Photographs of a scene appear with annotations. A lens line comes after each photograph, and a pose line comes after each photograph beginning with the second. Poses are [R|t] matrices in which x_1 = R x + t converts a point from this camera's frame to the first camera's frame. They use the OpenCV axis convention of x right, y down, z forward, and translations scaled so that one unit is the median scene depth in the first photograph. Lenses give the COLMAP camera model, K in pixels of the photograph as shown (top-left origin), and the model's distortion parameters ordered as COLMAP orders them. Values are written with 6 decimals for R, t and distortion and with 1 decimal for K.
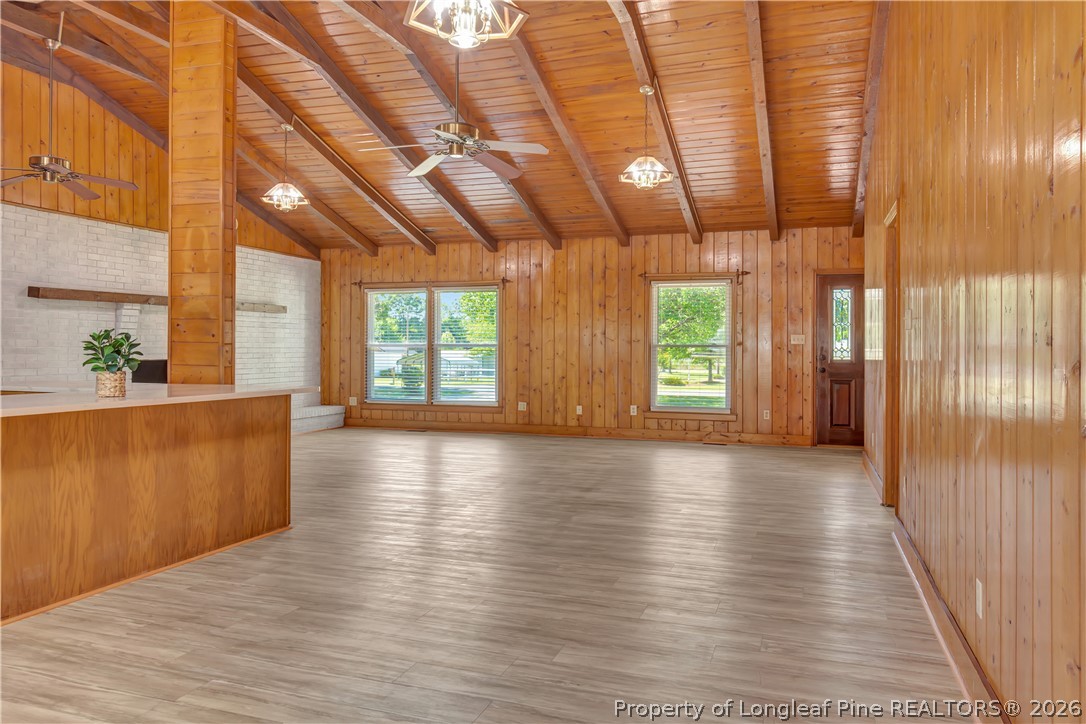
lens RADIAL K [[765.9, 0, 540.7], [0, 765.9, 353.7], [0, 0, 1]] dist [0.003307, -0.006722]
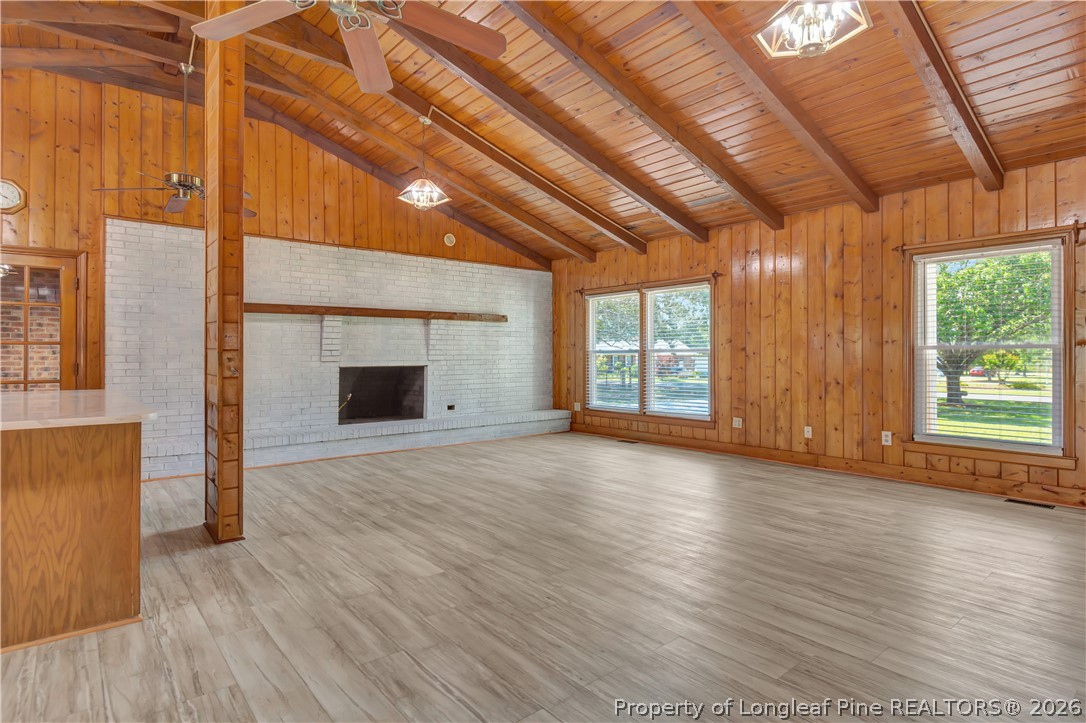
lens RADIAL K [[567.6, 0, 541.7], [0, 567.6, 356.2], [0, 0, 1]] dist [0.002778, -0.004008]
pose [[0.857579, -0.005988, -0.514317, 0.121929], [0.003017, 0.999974, -0.006613, -0.000427], [0.514343, 0.004120, 0.857575, 0.388181]]
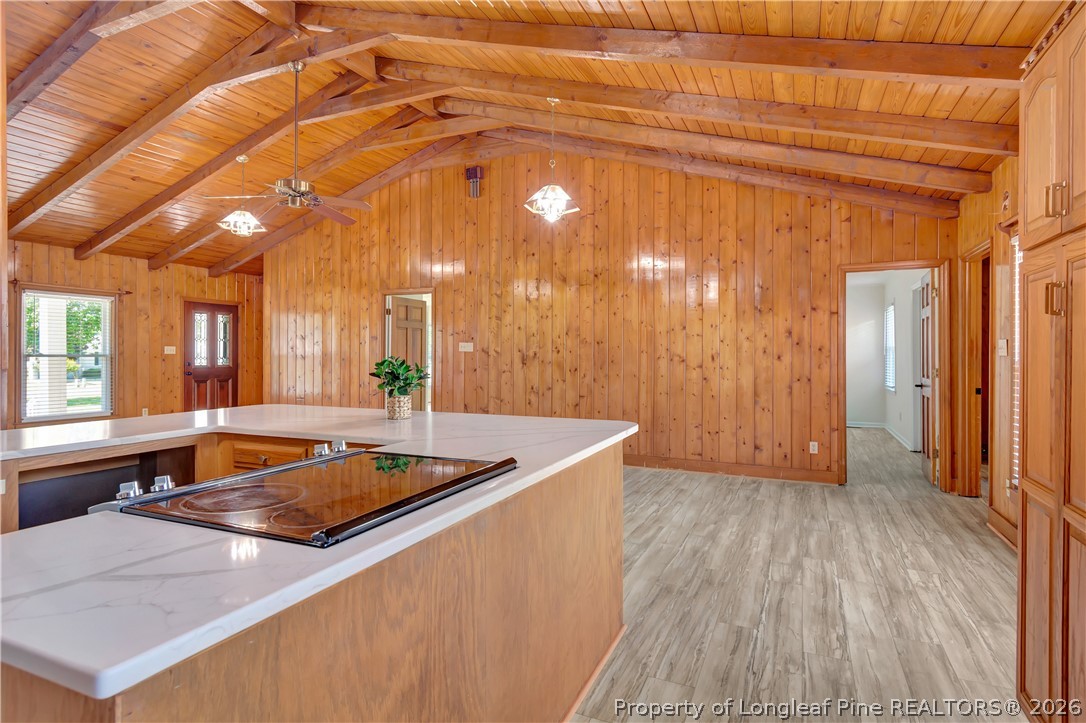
lens RADIAL K [[567.6, 0, 548.3], [0, 567.6, 358.8], [0, 0, 1]] dist [0.002778, -0.004008]
pose [[0.088692, -0.012215, 0.995984, -0.525262], [0.001786, 0.999925, 0.012105, -0.013910], [-0.996057, 0.000706, 0.088707, 0.278945]]
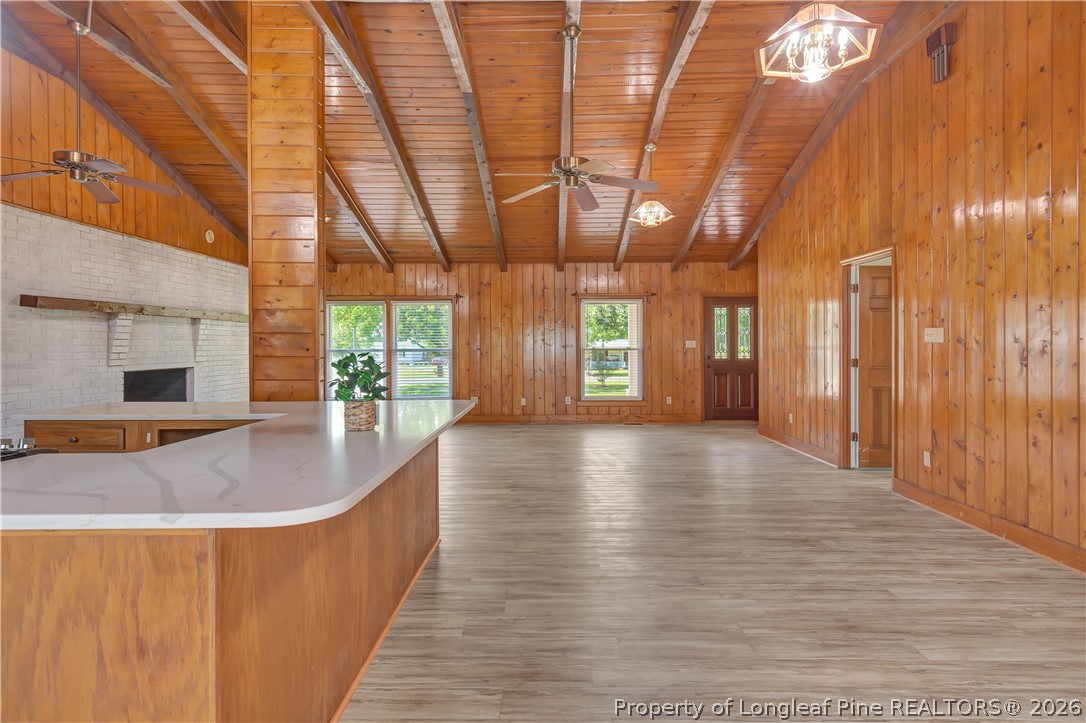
lens RADIAL K [[567.6, 0, 545.1], [0, 567.6, 351.2], [0, 0, 1]] dist [0.002778, -0.004008]
pose [[0.946838, -0.011602, 0.321502, -0.223603], [0.010517, 0.999932, 0.005109, -0.013312], [-0.321539, -0.001456, 0.946895, 0.124035]]
